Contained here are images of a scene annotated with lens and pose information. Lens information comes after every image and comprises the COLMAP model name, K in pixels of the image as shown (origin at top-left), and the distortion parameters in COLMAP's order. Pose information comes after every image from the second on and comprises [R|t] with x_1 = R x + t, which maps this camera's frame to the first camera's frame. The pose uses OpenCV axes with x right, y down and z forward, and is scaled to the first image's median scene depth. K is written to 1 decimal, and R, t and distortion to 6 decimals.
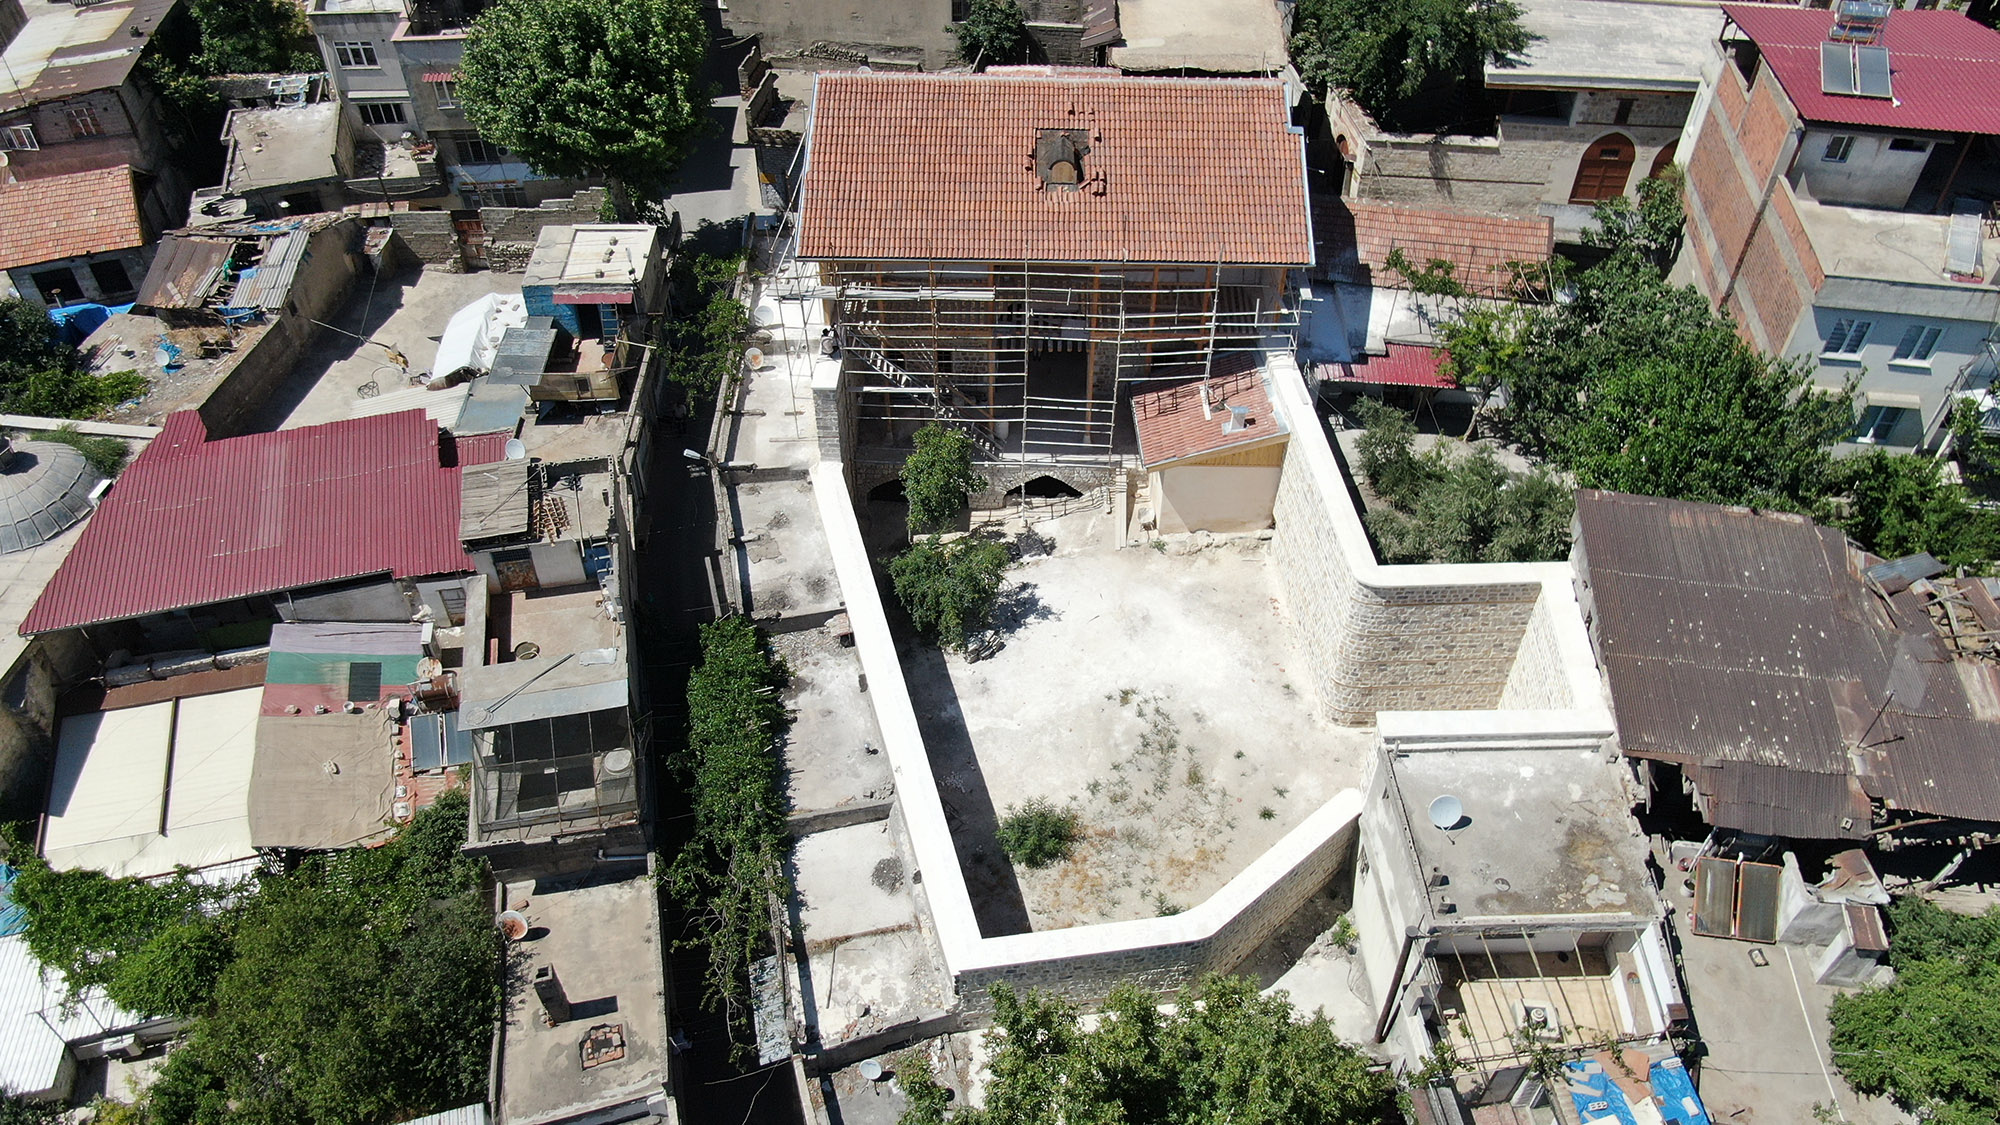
lens RADIAL K [[1456.6, 0, 1020.7], [0, 1456.6, 557.5], [0, 0, 1]] dist [-0.029021, 0.015876]
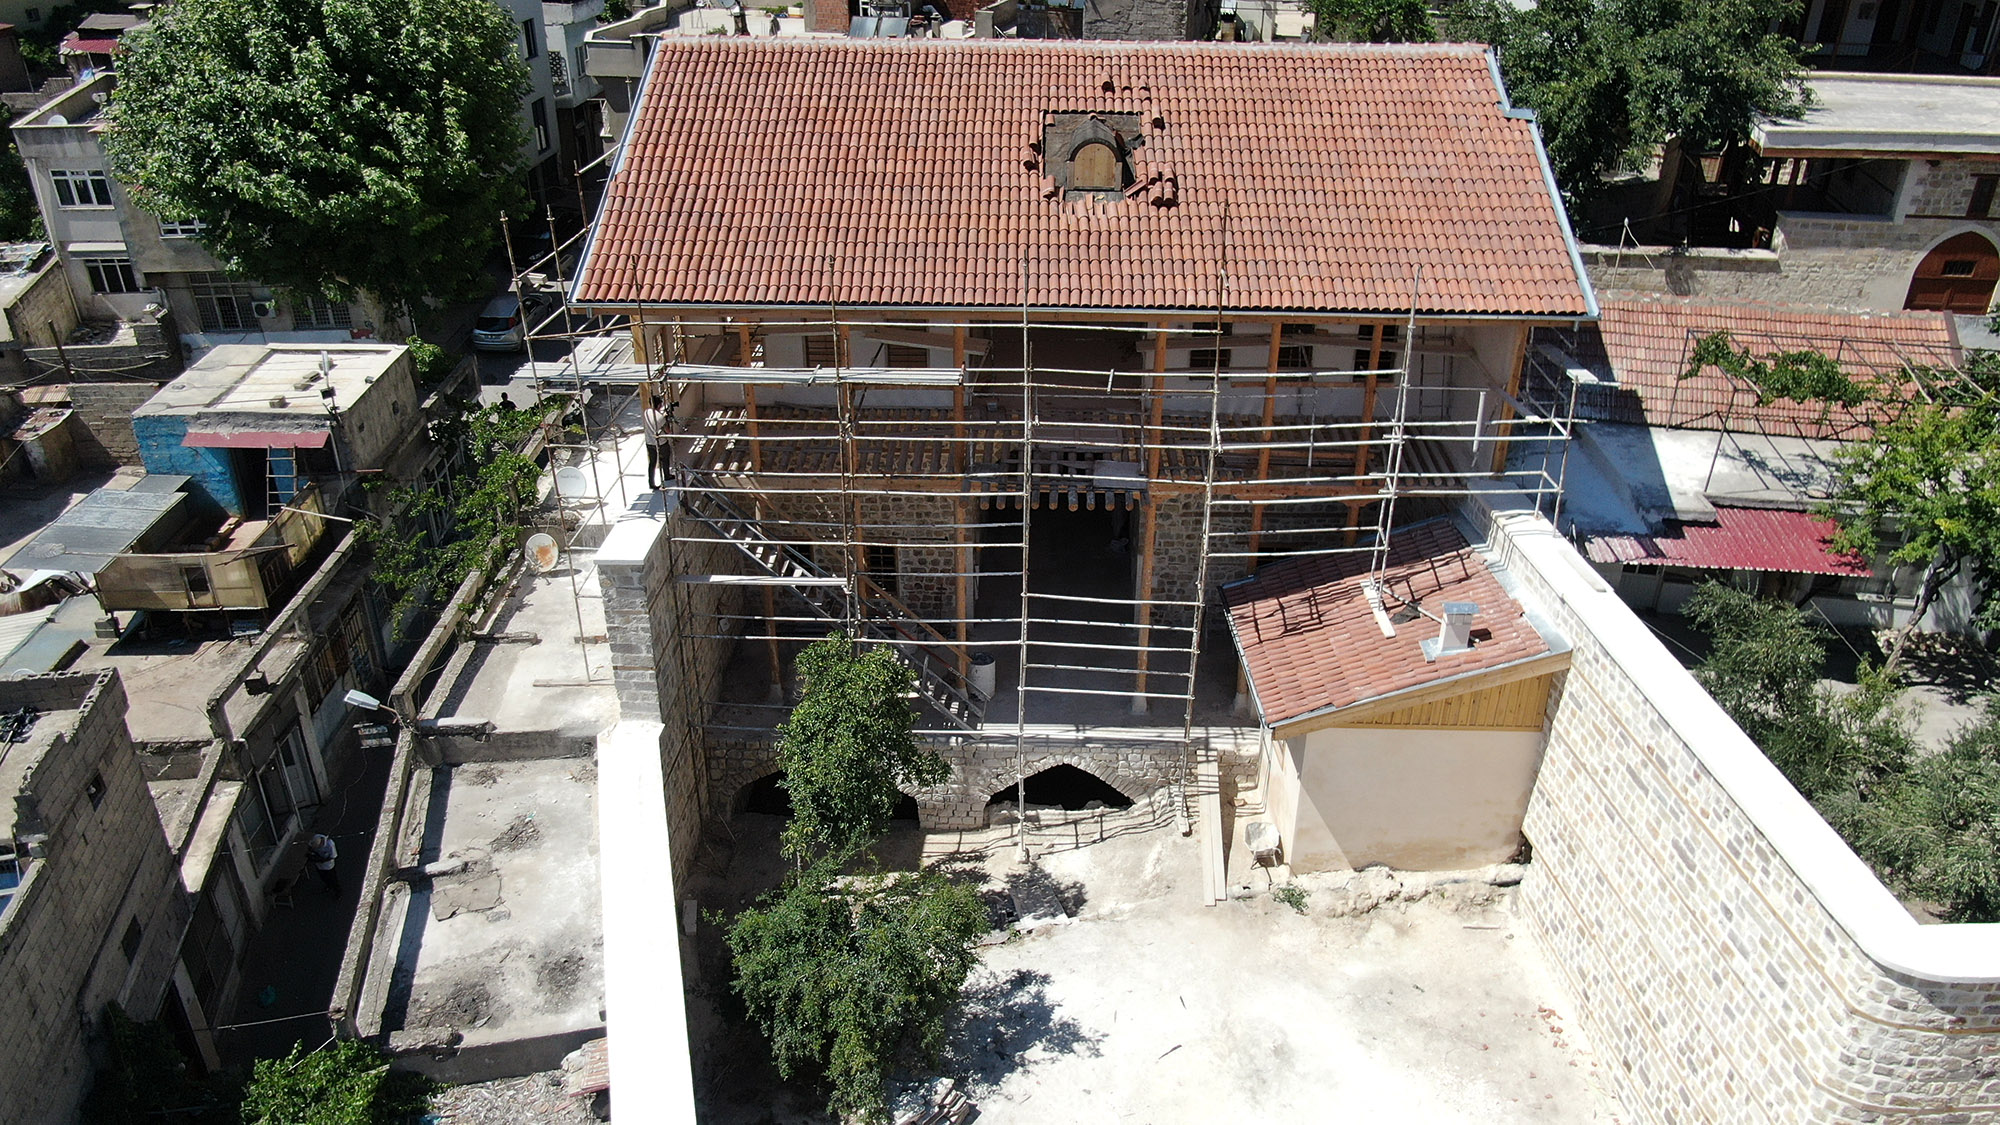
lens RADIAL K [[1456.6, 0, 991.0], [0, 1456.6, 558.1], [0, 0, 1]] dist [-0.029021, 0.015876]
pose [[0.999631, -0.000156, -0.027163, 0.005135], [-0.007038, 0.964344, -0.264559, 0.012546], [0.026236, 0.264653, 0.963987, 0.496601]]
